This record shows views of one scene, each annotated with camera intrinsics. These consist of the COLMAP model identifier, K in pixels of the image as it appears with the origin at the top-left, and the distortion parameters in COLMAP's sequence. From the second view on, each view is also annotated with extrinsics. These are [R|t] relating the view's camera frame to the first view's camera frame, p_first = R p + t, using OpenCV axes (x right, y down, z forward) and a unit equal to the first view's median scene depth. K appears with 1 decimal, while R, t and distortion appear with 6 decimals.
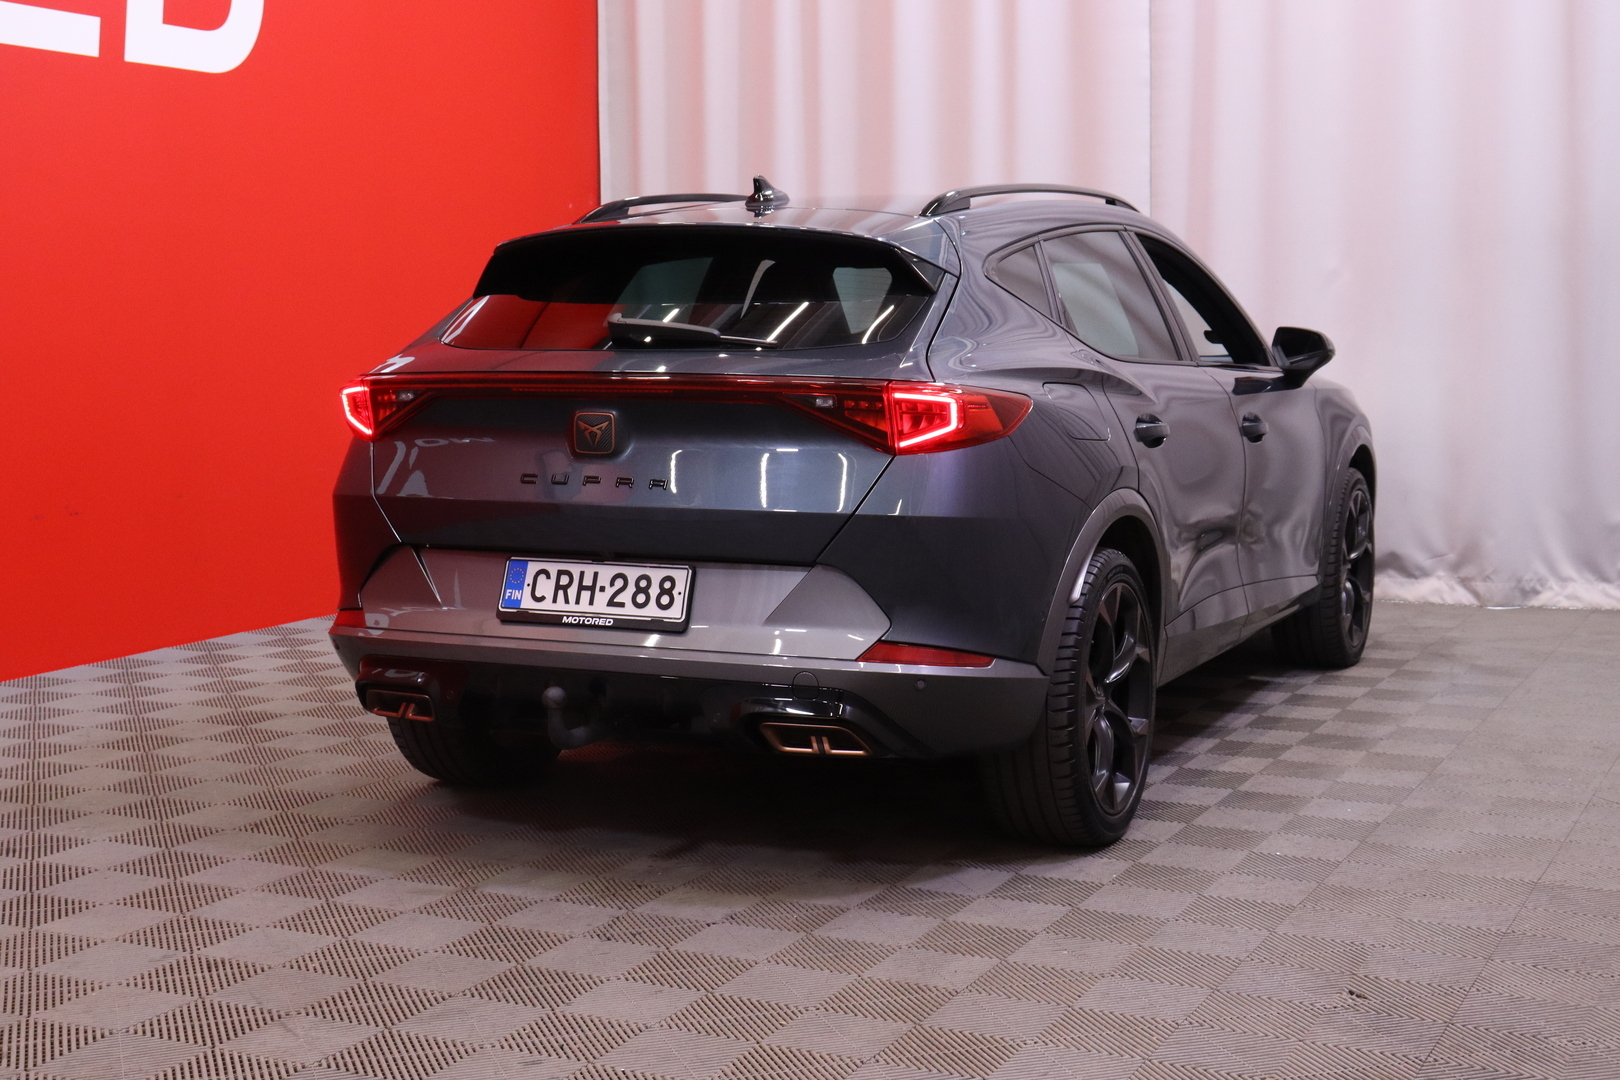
lens RADIAL K [[2217.0, 0, 810.0], [0, 2217.0, 540.0], [0, 0, 1]] dist [0.072529, 0.048102]
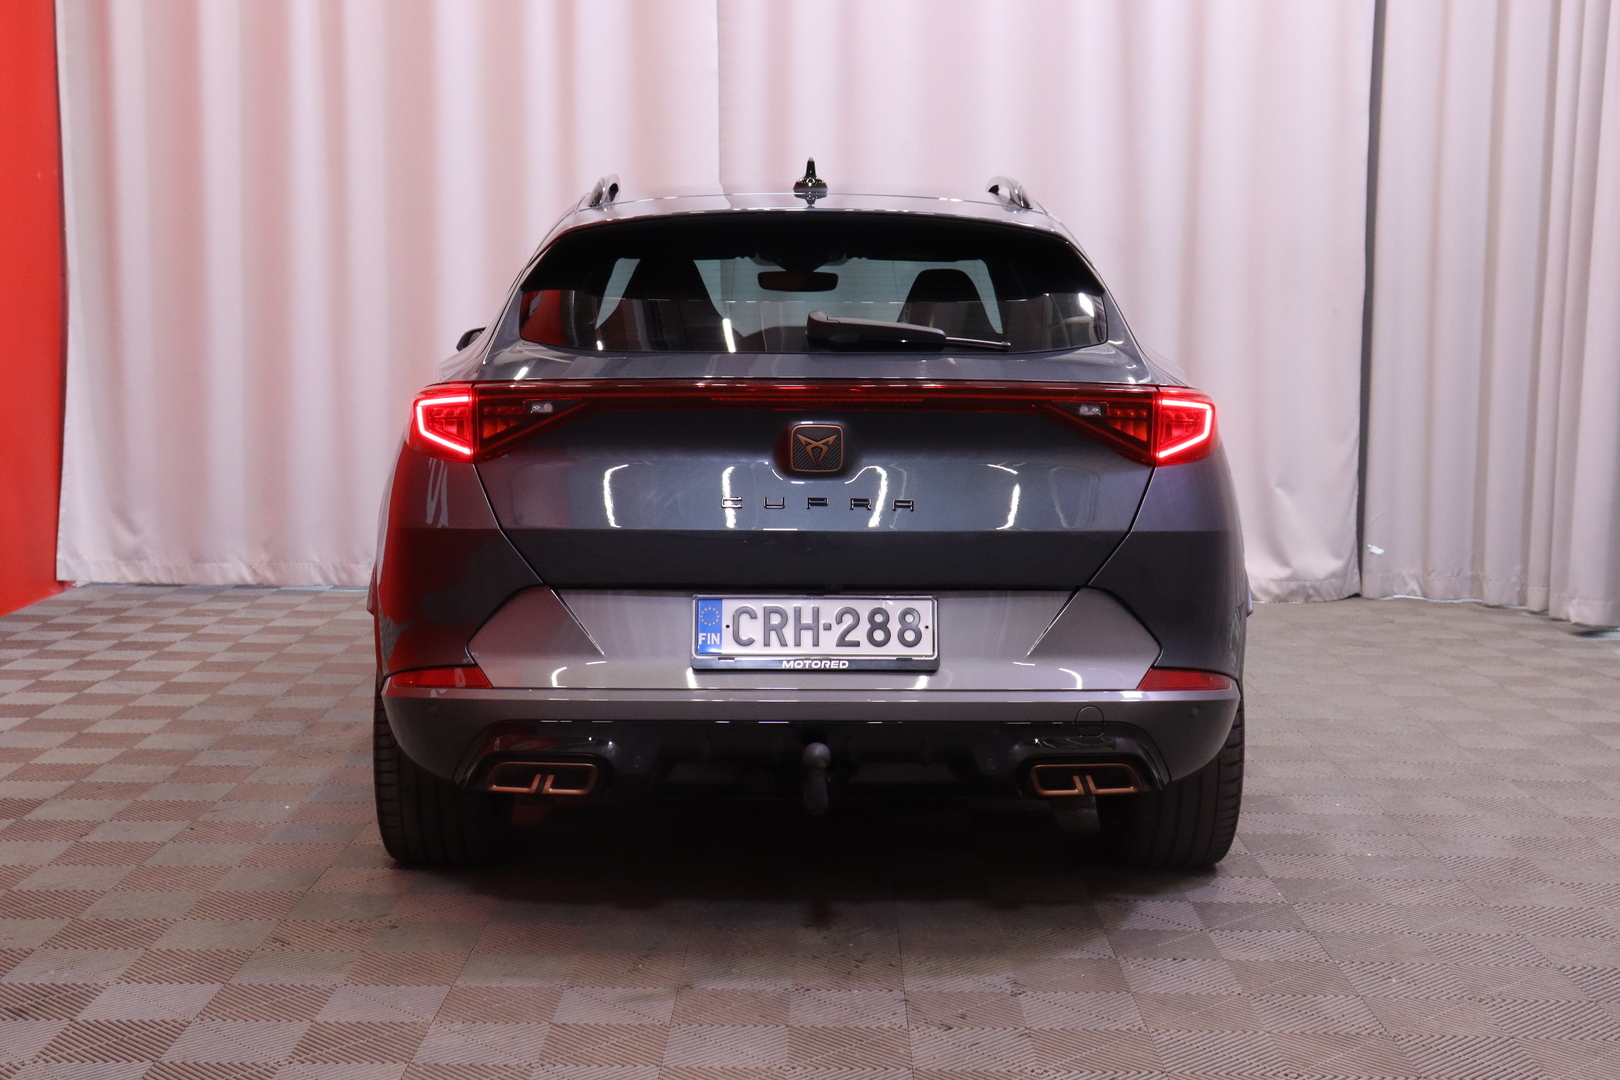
lens RADIAL K [[2216.4, 0, 810.4], [0, 2216.4, 599.7], [0, 0, 1]] dist [-0.030998, -0.017925]
pose [[0.900798, -0.047736, 0.431606, -0.474656], [0.034988, 0.998686, 0.037434, -0.021525], [-0.432826, -0.018619, 0.901285, 0.218146]]
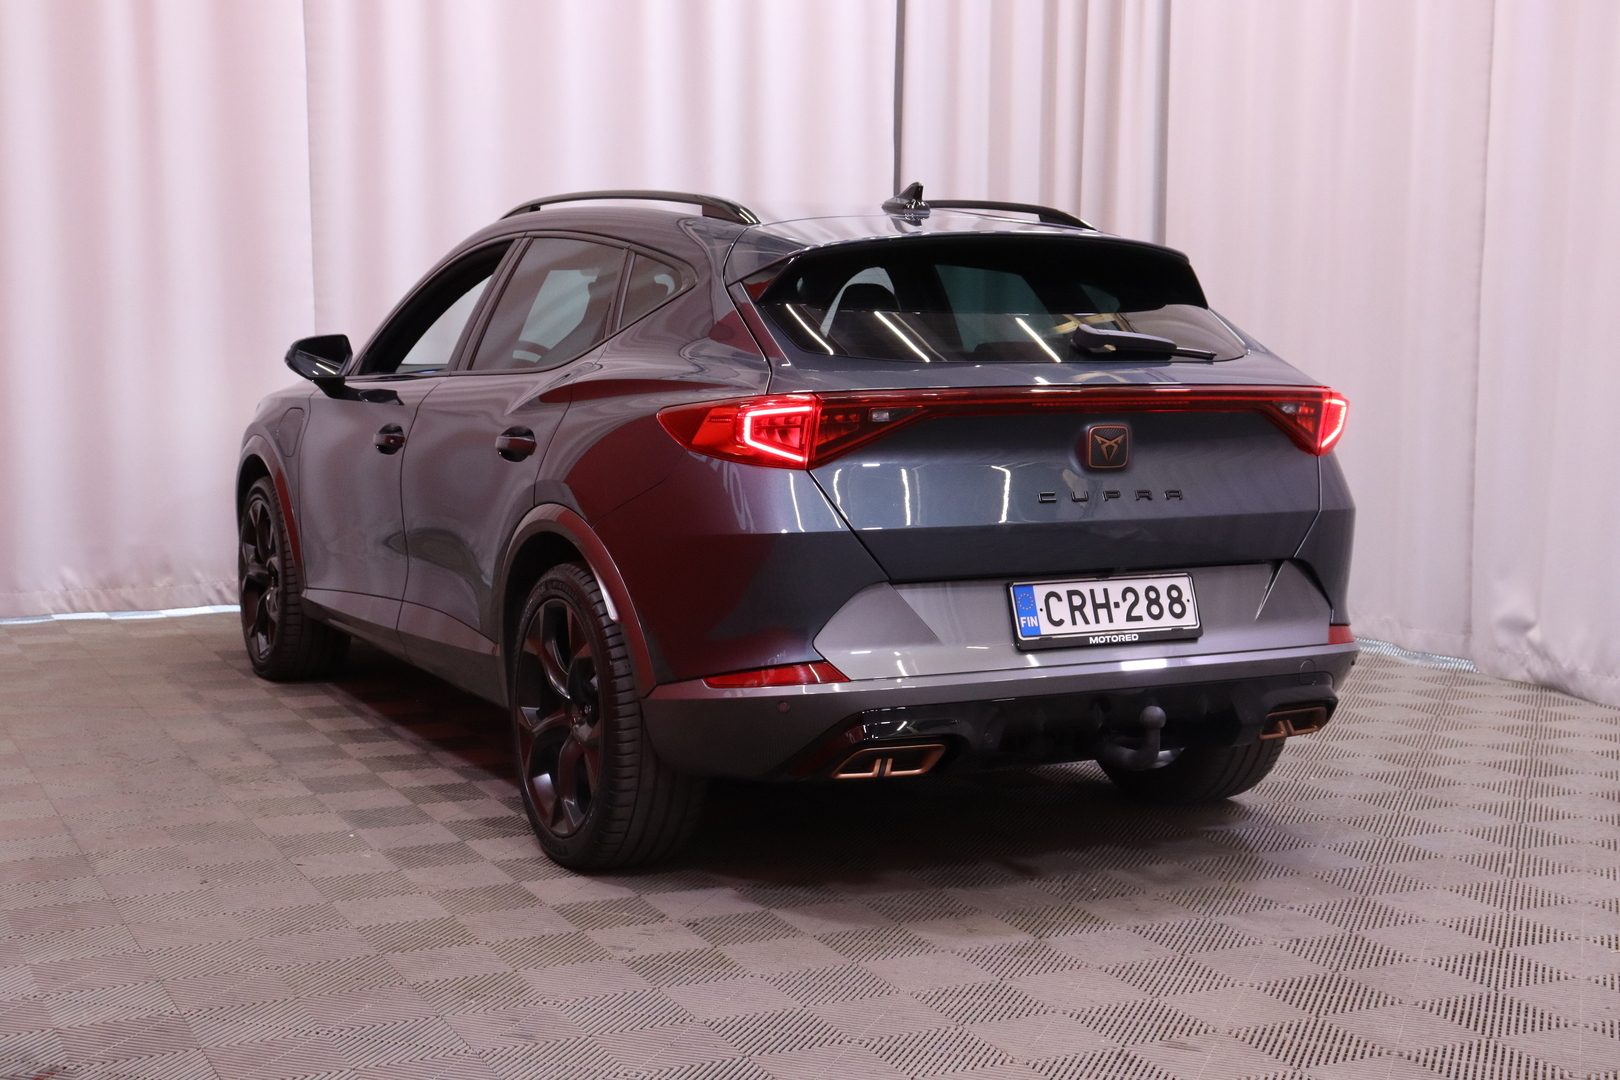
lens RADIAL K [[2217.0, 0, 810.0], [0, 2217.0, 540.0], [0, 0, 1]] dist [0.072529, 0.048102]
pose [[0.616658, -0.071319, 0.783994, -0.945922], [0.071020, 0.996867, 0.034823, -0.050497], [-0.784021, 0.034205, 0.619791, 0.495496]]
